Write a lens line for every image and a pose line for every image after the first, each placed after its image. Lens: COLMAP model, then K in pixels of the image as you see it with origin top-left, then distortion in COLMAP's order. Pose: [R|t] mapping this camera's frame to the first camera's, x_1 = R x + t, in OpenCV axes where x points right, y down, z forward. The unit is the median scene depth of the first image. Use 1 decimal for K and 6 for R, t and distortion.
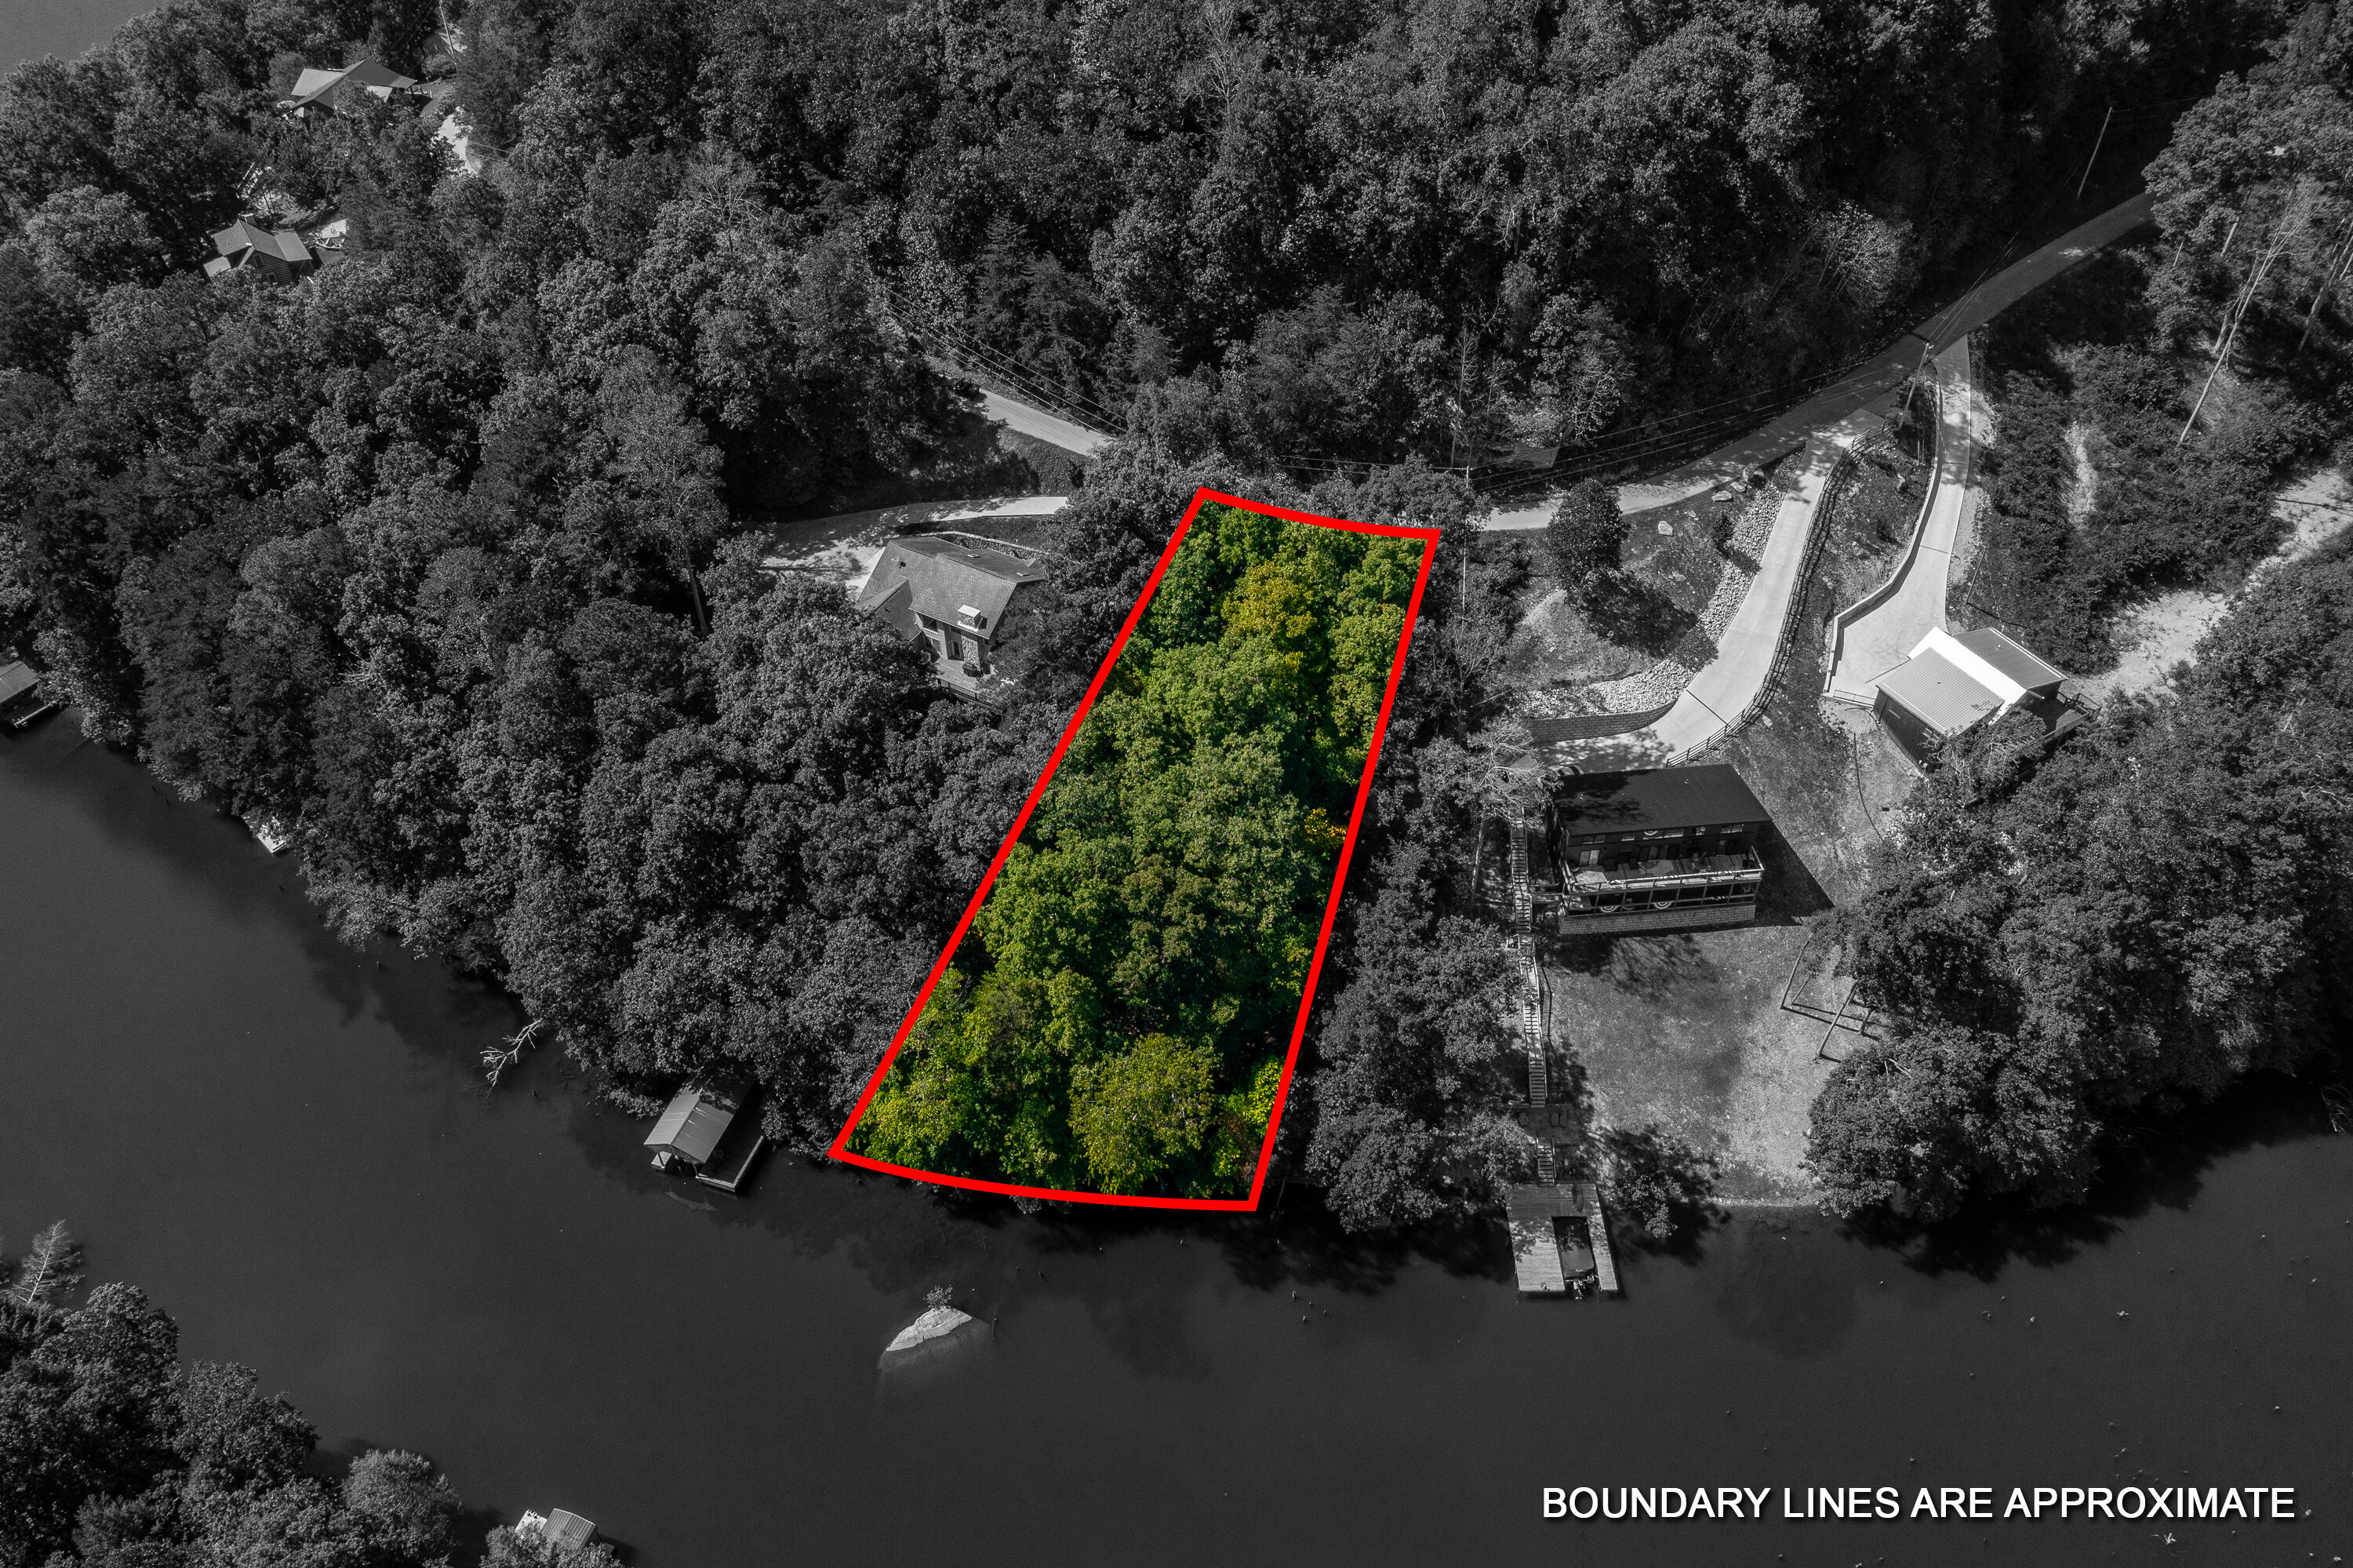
lens RADIAL K [[1876.8, 0, 1175.3], [0, 1876.8, 763.9], [0, 0, 1]] dist [-0.014722, 0.000696]
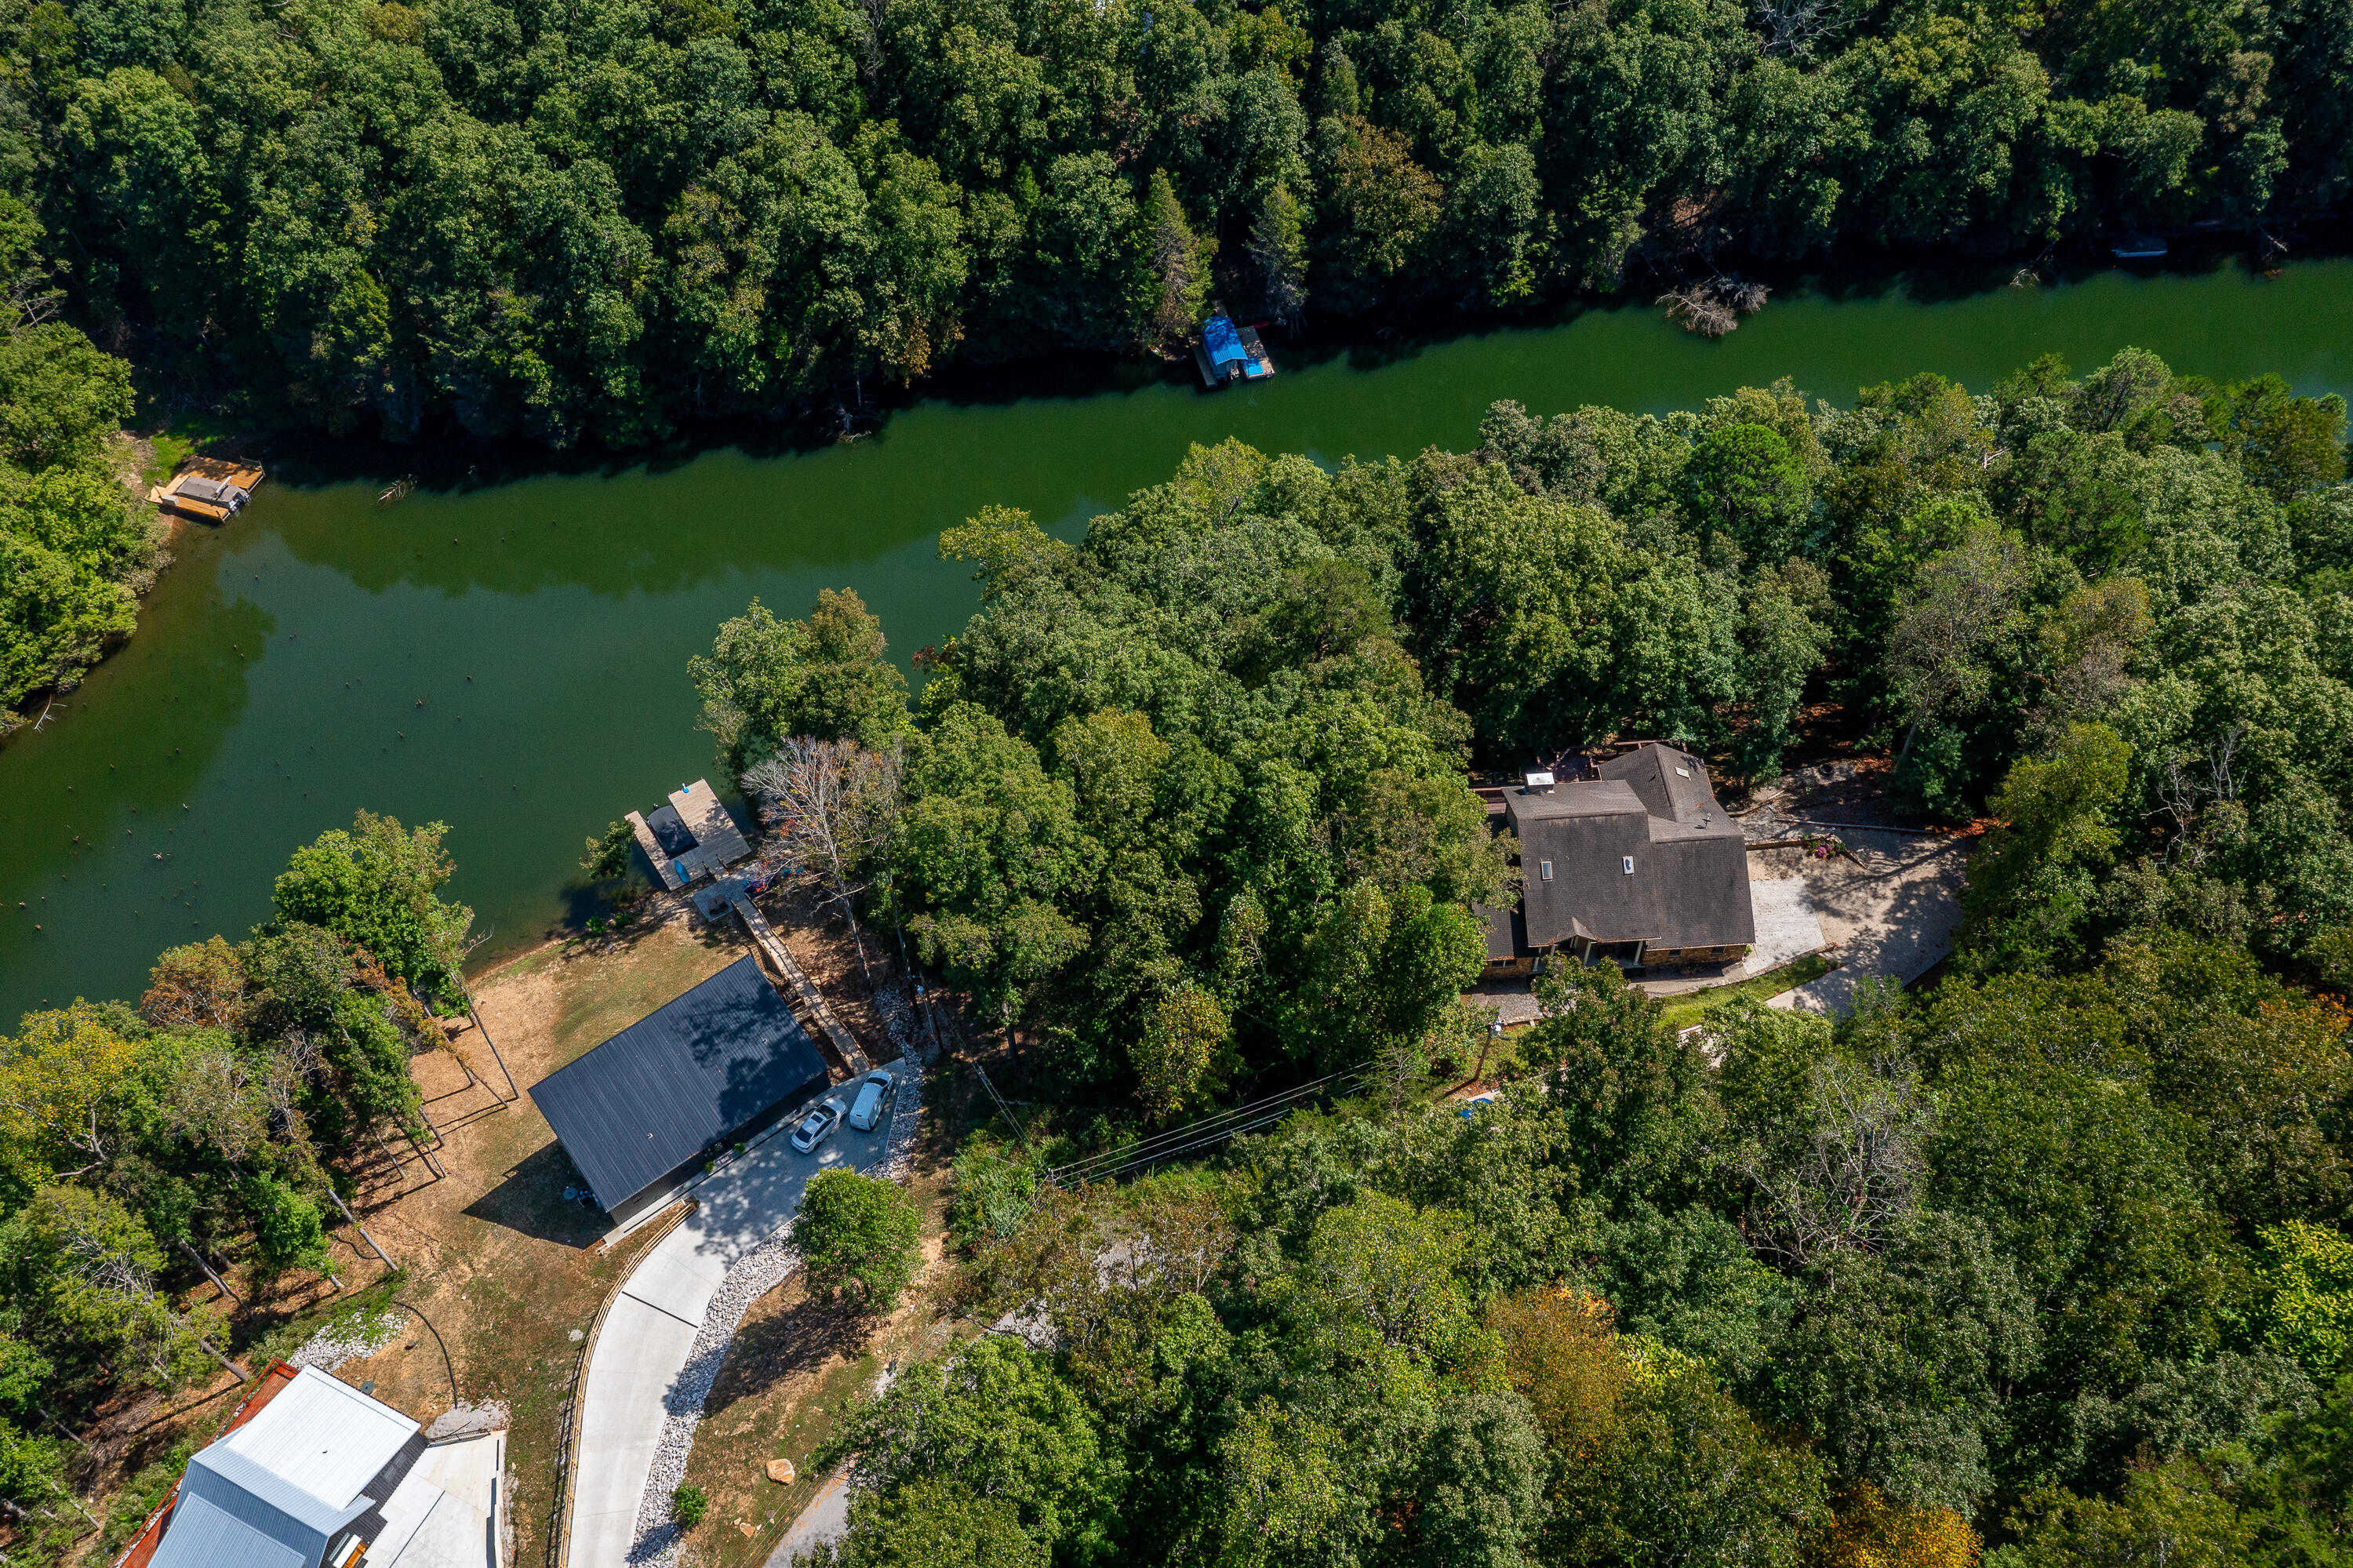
lens RADIAL K [[1876.8, 0, 1178.0], [0, 1876.8, 788.3], [0, 0, 1]] dist [-0.014722, 0.000696]
pose [[-0.835034, 0.450722, -0.315543, 0.263200], [-0.346115, 0.015489, 0.938064, -0.760615], [0.427694, 0.892530, 0.143068, 0.834250]]
